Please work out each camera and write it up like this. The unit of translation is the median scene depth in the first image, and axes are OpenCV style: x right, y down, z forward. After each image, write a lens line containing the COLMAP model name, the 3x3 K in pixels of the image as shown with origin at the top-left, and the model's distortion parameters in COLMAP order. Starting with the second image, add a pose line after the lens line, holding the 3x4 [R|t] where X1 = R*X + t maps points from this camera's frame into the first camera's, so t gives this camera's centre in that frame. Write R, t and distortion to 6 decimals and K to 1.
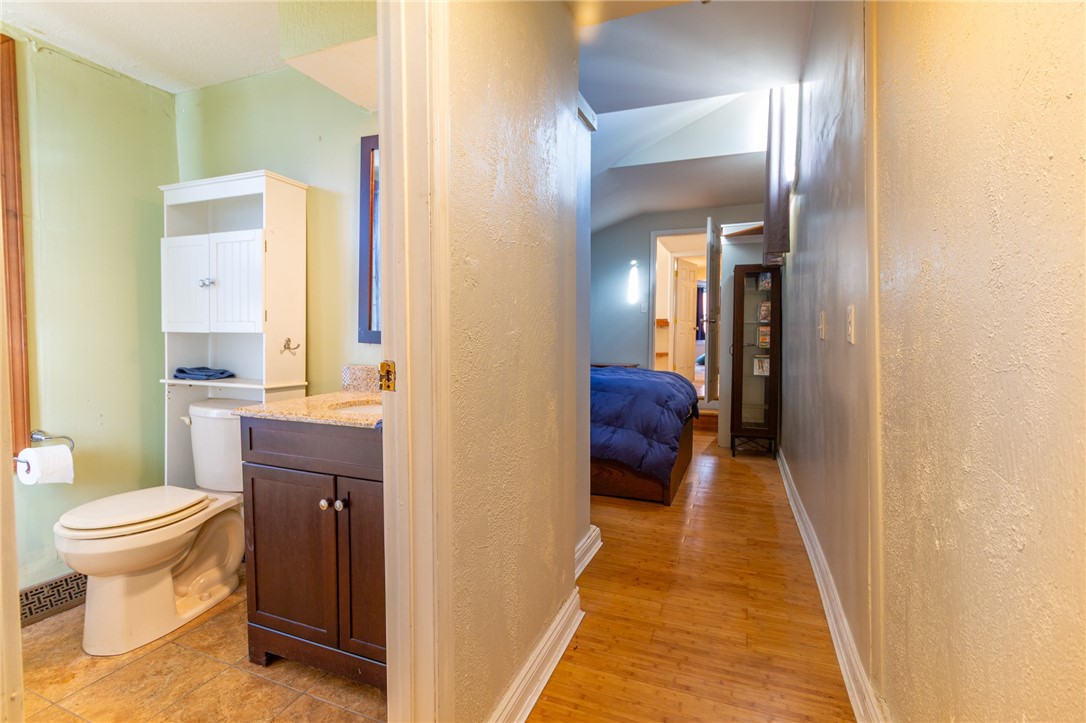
lens RADIAL K [[506.9, 0, 545.4], [0, 506.9, 354.6], [0, 0, 1]] dist [0.000736, 0.000929]
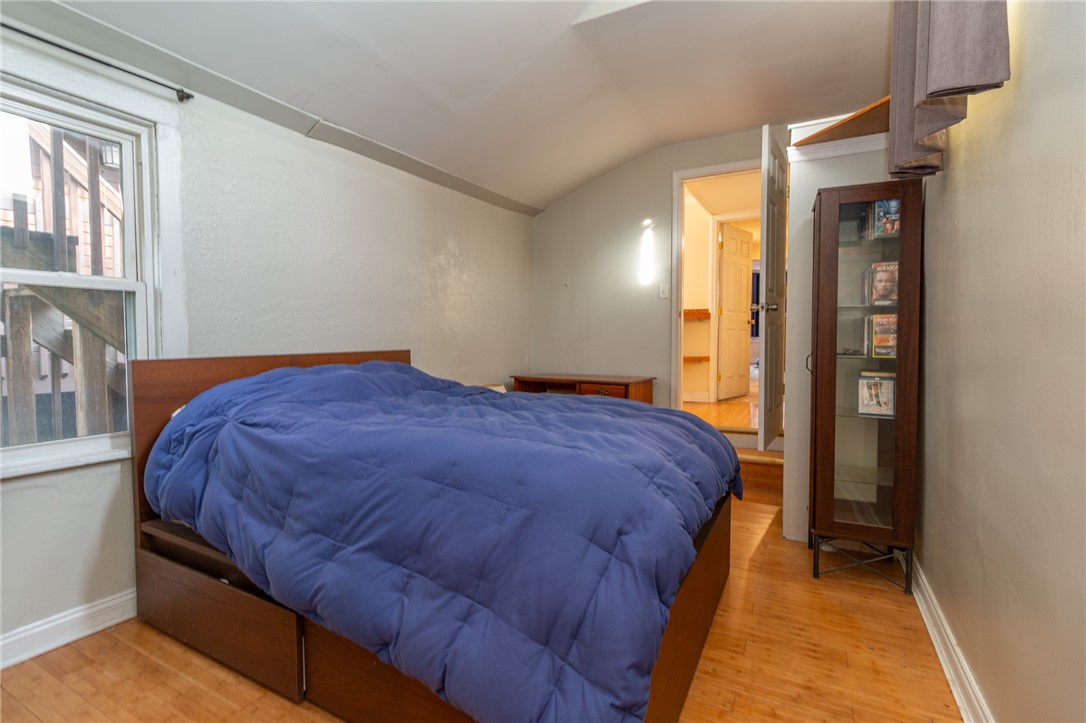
lens RADIAL K [[498.3, 0, 545.0], [0, 498.3, 354.4], [0, 0, 1]] dist [0.001872, 0.000336]
pose [[0.992972, -0.004427, -0.118269, 0.167745], [0.005110, 0.999972, 0.005472, -0.020971], [0.118242, -0.006038, 0.992966, 0.487885]]
